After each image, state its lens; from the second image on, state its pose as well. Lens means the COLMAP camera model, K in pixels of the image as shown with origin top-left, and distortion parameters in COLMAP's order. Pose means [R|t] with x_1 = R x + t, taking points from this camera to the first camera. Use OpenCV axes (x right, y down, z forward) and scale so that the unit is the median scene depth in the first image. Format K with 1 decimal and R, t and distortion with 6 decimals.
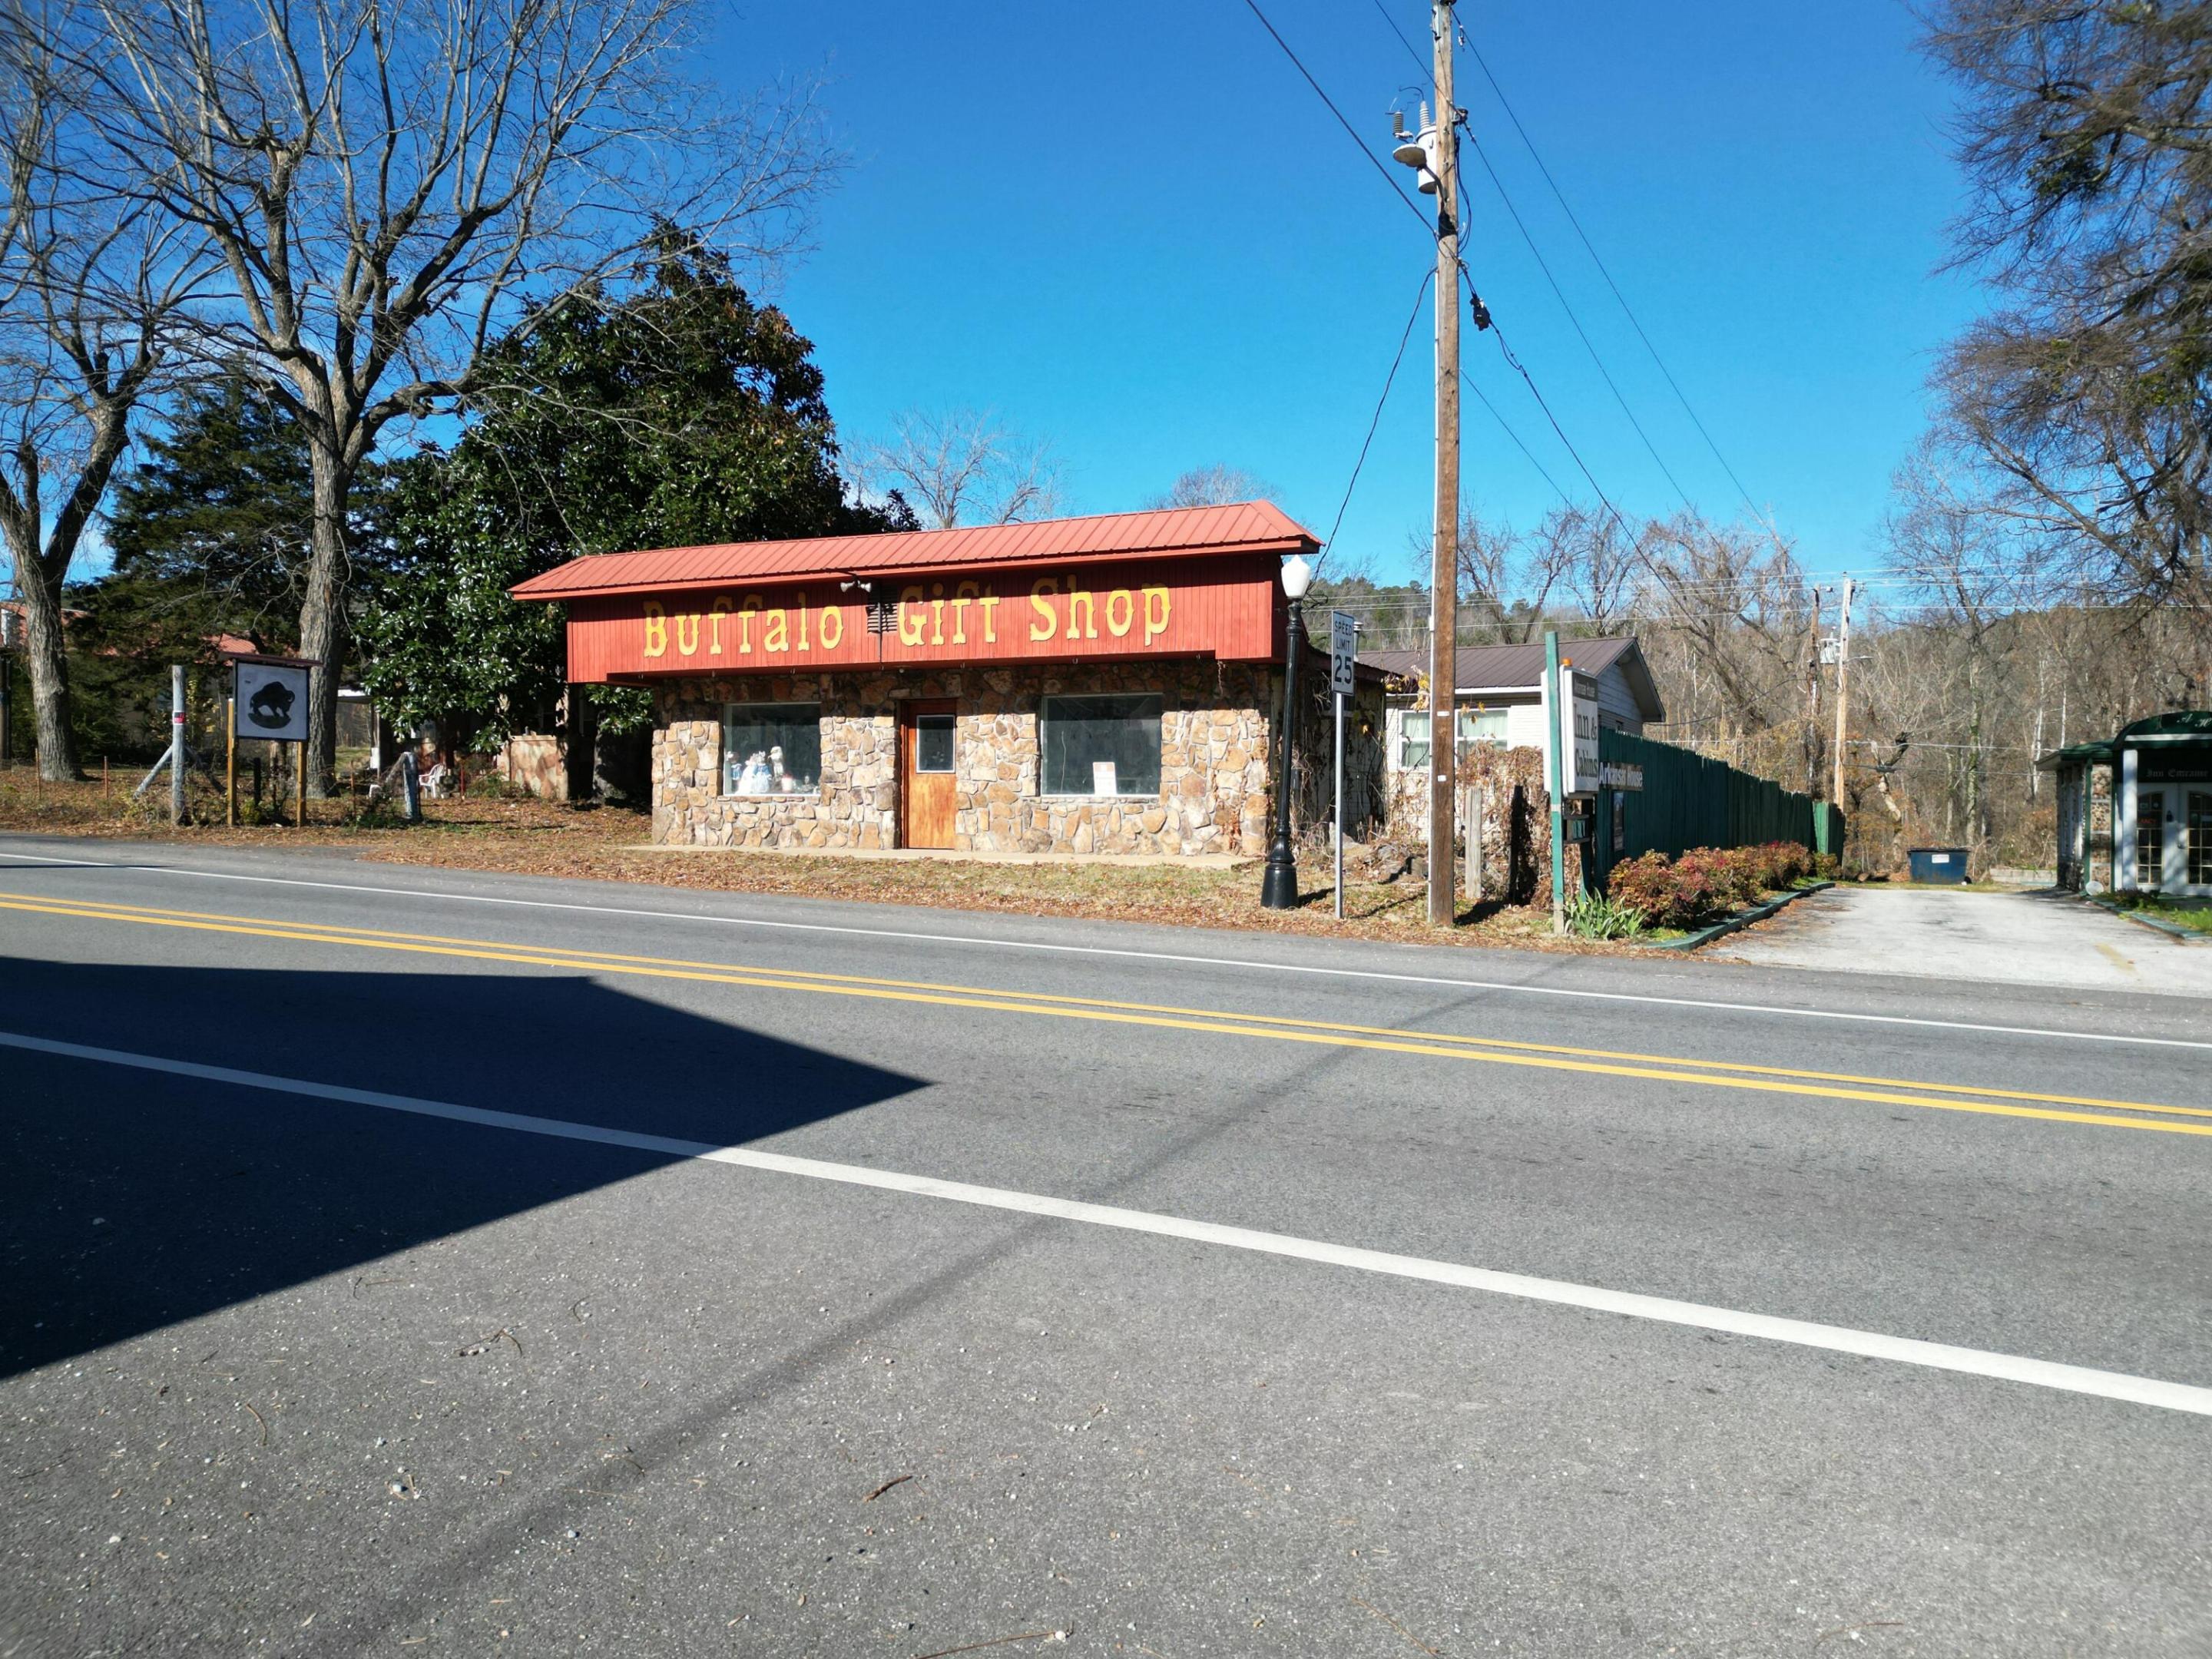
lens RADIAL K [[1541.5, 0, 1122.0], [0, 1541.5, 837.0], [0, 0, 1]] dist [0.096175, -0.088483]
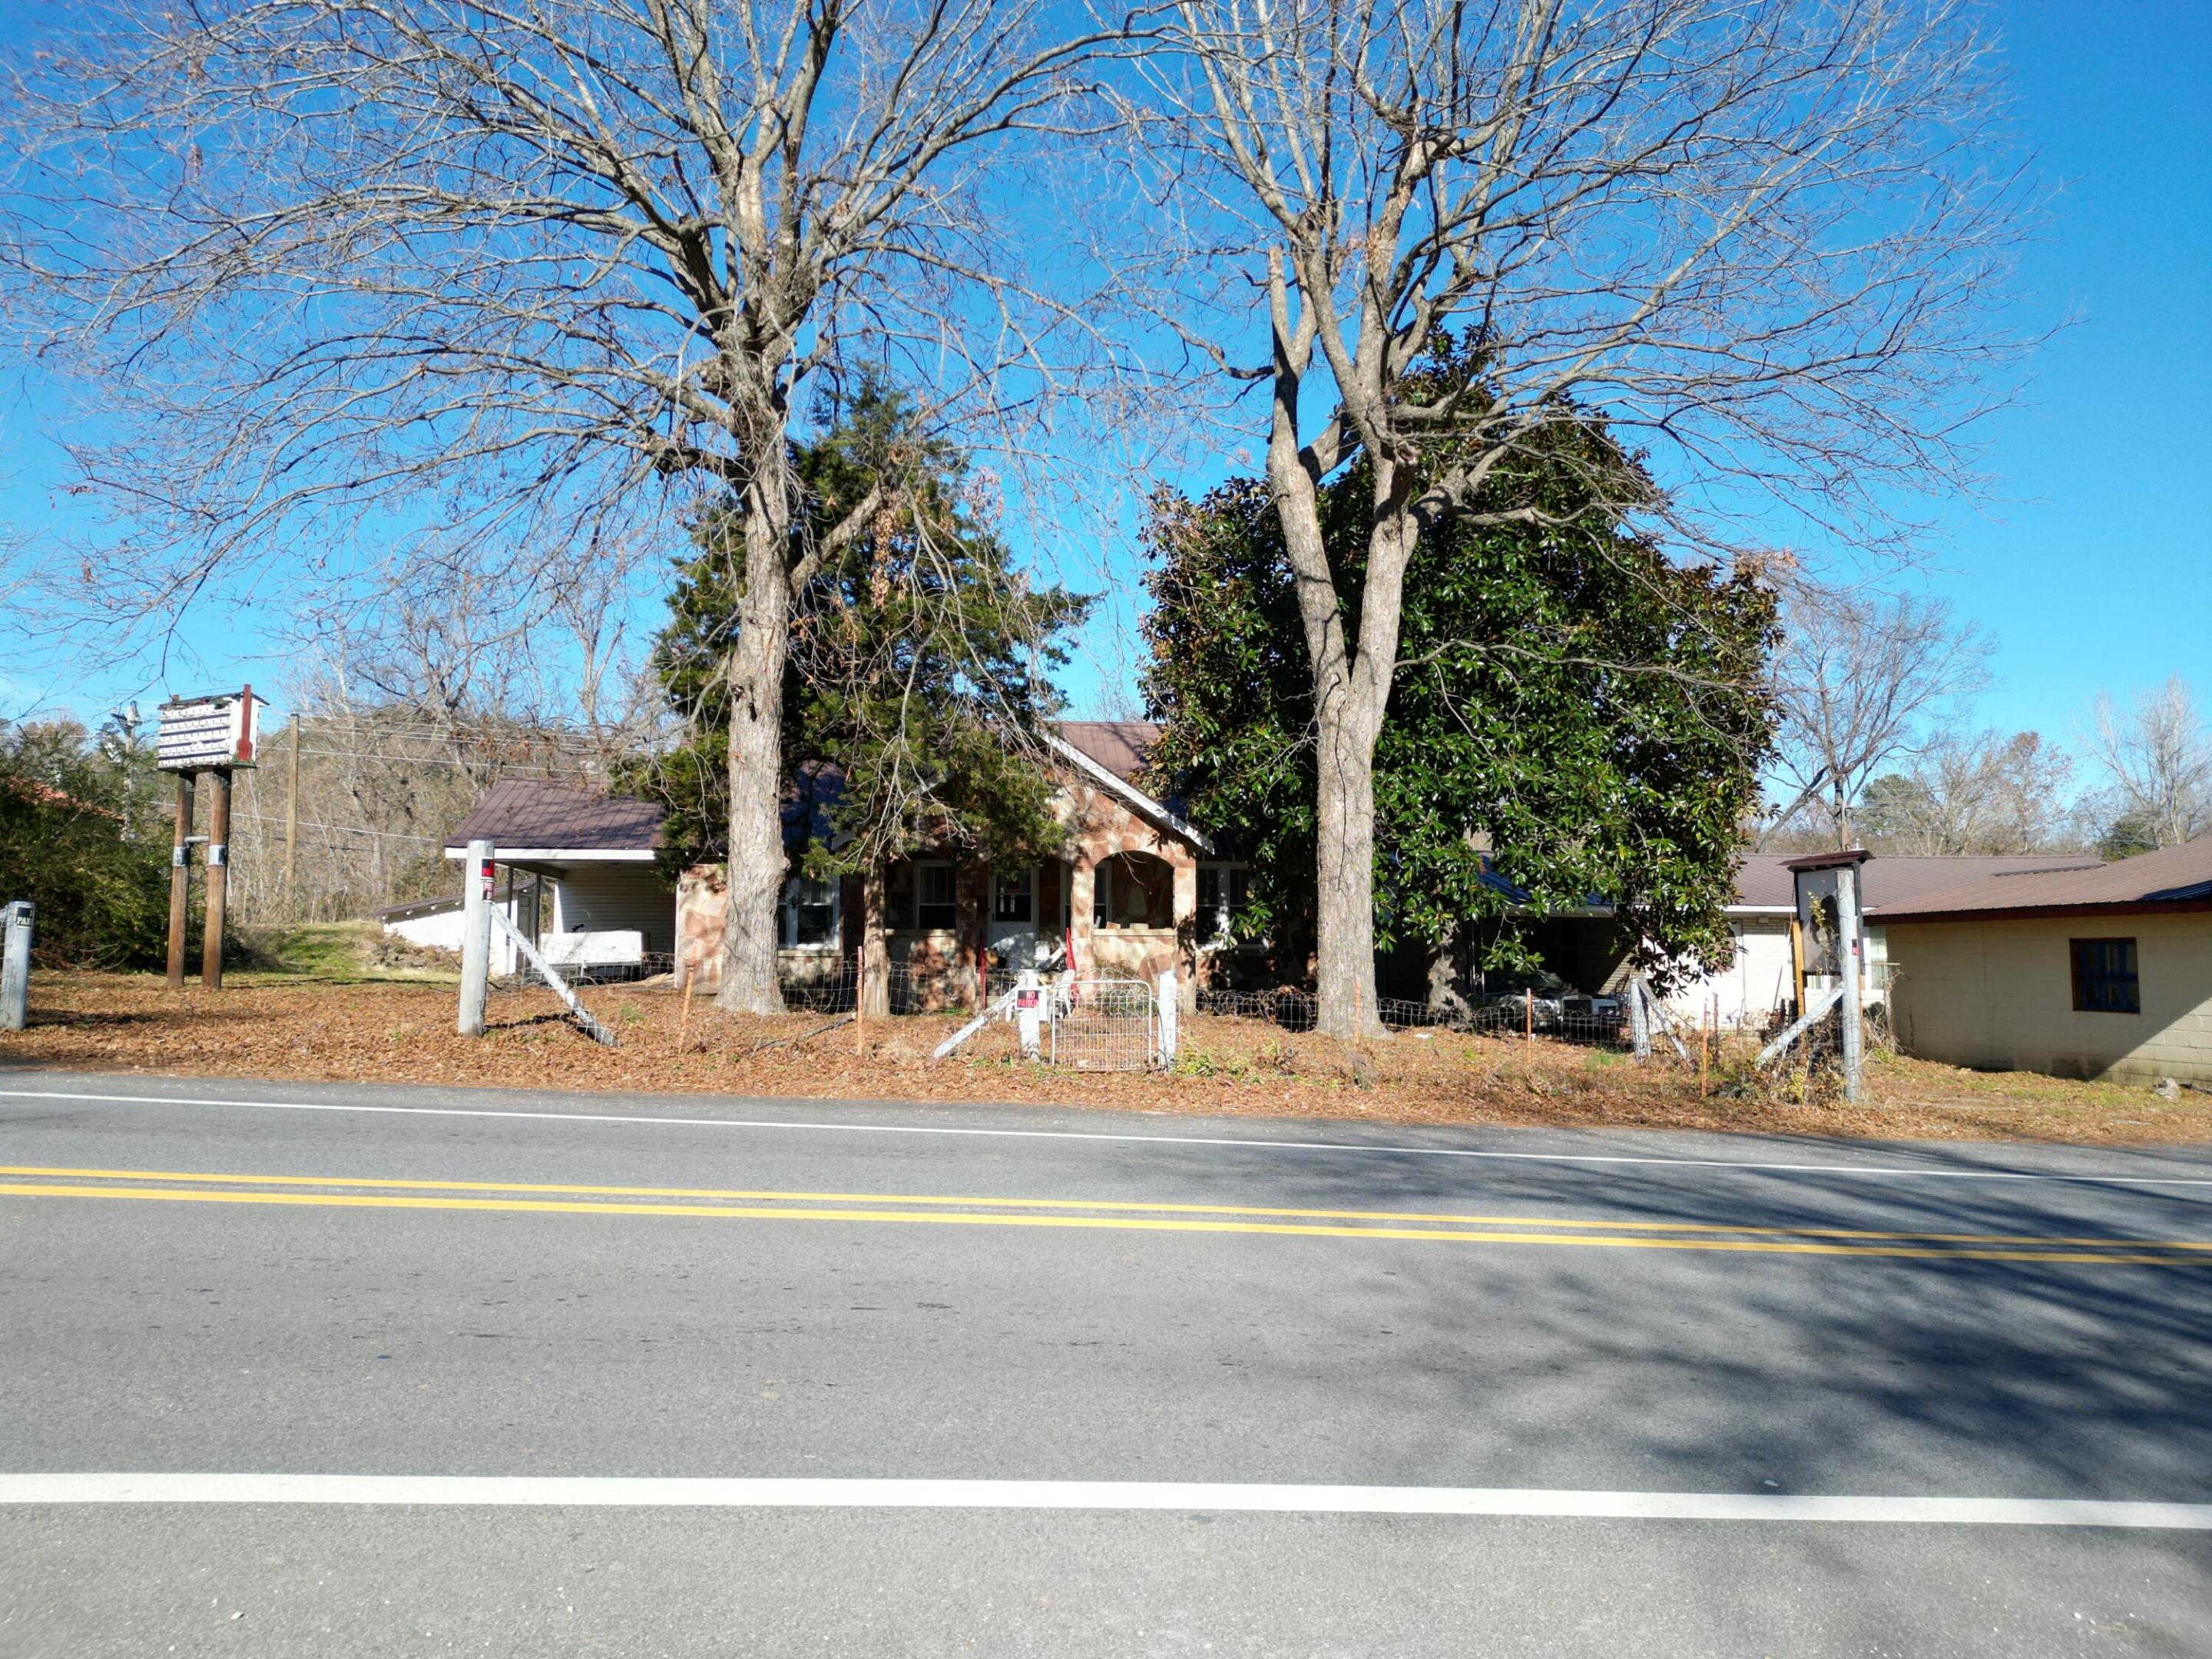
lens RADIAL K [[1541.5, 0, 1112.1], [0, 1541.5, 828.2], [0, 0, 1]] dist [0.096175, -0.088483]
pose [[0.831958, 0.040132, 0.553385, -1.307942], [0.015015, 0.995387, -0.094759, -0.071833], [-0.554635, 0.087145, 0.827518, 0.647630]]
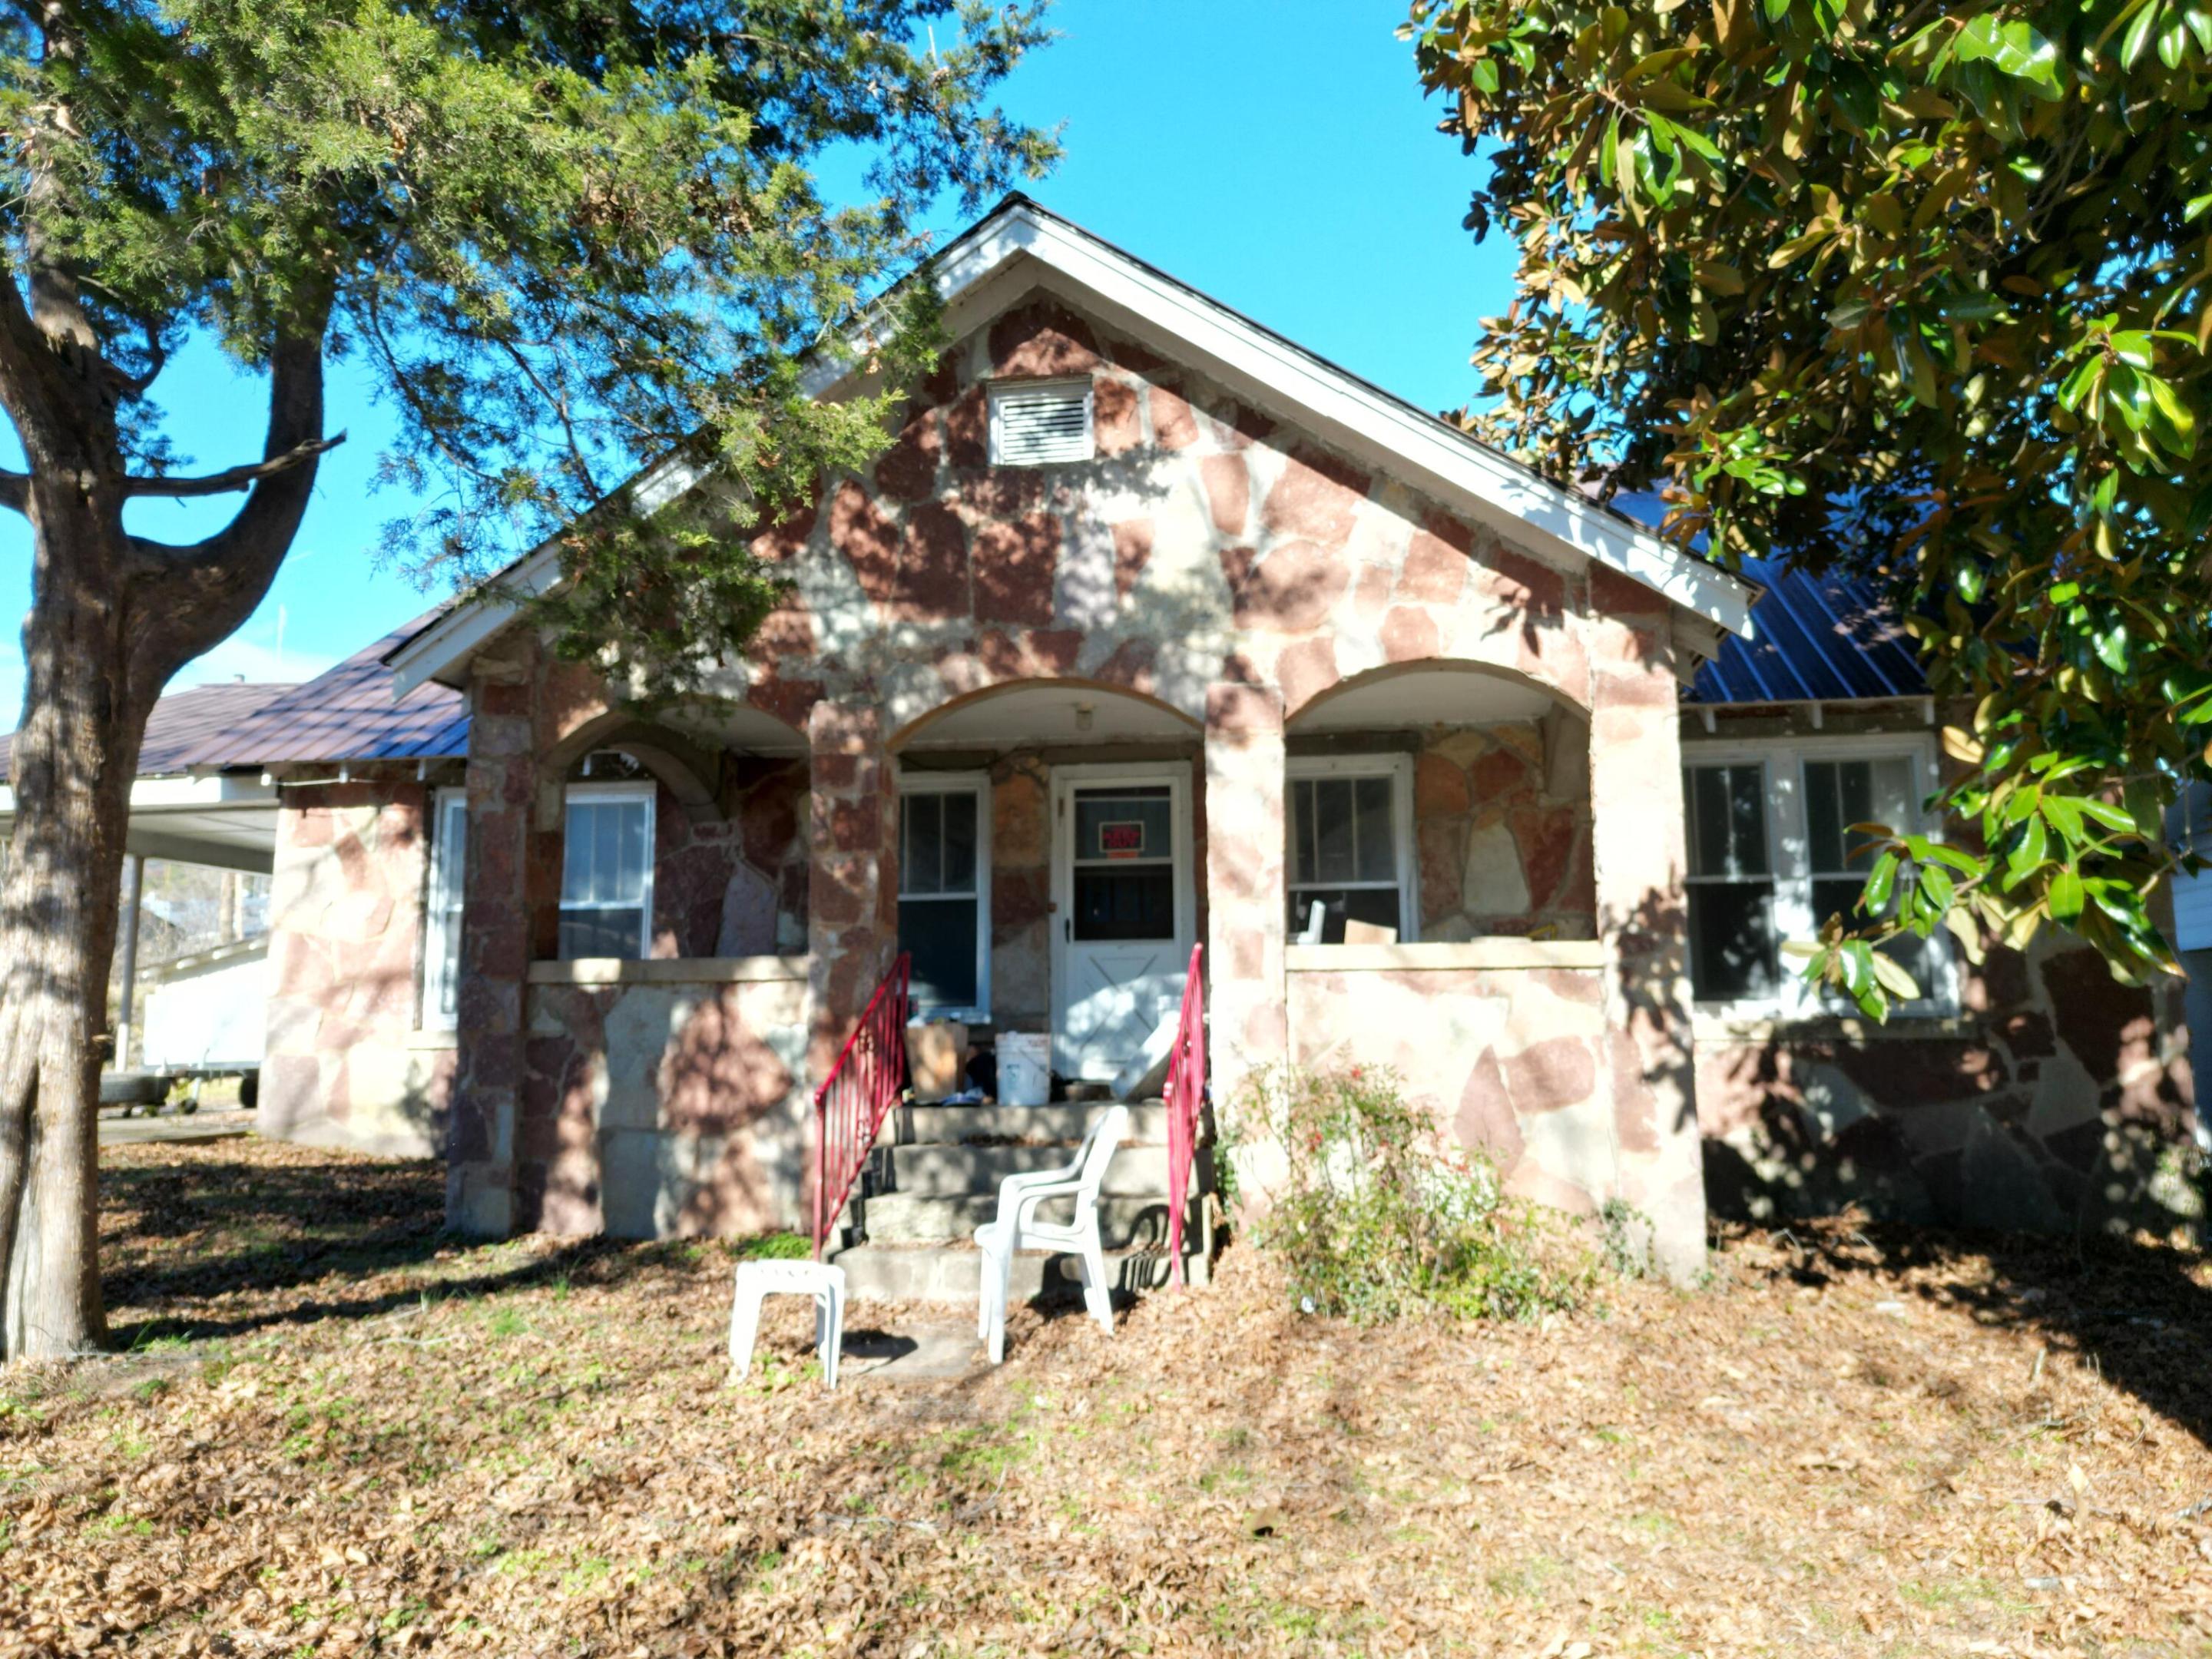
lens RADIAL K [[1541.5, 0, 1121.2], [0, 1541.5, 817.2], [0, 0, 1]] dist [0.096175, -0.088483]
pose [[0.960804, 0.022392, 0.276324, -0.778856], [0.020500, 0.988265, -0.151365, -0.085722], [-0.276470, 0.151097, 0.949070, 1.348629]]
